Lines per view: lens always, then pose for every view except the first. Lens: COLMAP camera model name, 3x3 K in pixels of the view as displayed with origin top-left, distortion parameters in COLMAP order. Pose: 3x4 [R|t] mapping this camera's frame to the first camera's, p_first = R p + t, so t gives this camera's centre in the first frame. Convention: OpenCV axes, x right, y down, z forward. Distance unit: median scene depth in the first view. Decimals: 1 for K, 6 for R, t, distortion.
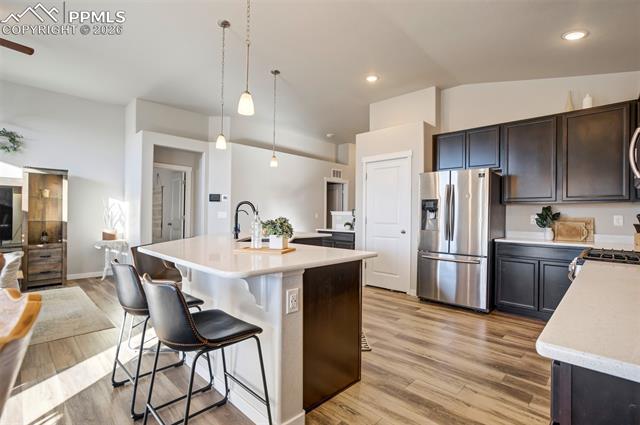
lens RADIAL K [[307.8, 0, 319.1], [0, 307.8, 214.0], [0, 0, 1]] dist [-0.030986, 0.015840]
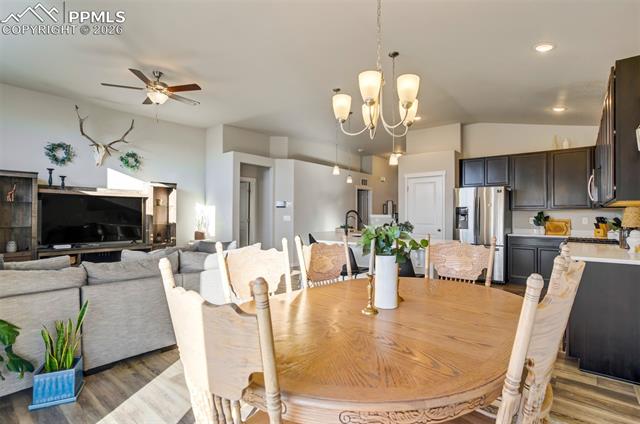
lens RADIAL K [[307.8, 0, 323.6], [0, 307.8, 214.7], [0, 0, 1]] dist [-0.030986, 0.015840]
pose [[0.997258, -0.006088, 0.073747, -0.344253], [0.005767, 0.999973, 0.004565, -0.018562], [-0.073773, -0.004127, 0.997267, -0.335033]]
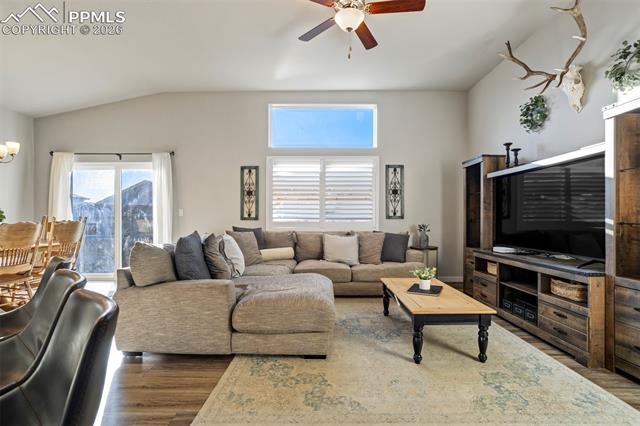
lens RADIAL K [[307.8, 0, 323.6], [0, 307.8, 212.6], [0, 0, 1]] dist [-0.030986, 0.015840]
pose [[-0.713120, -0.021639, -0.700708, -0.330103], [-0.005569, 0.999667, -0.025204, 0.023009], [0.701020, -0.014071, -0.713003, 1.023702]]
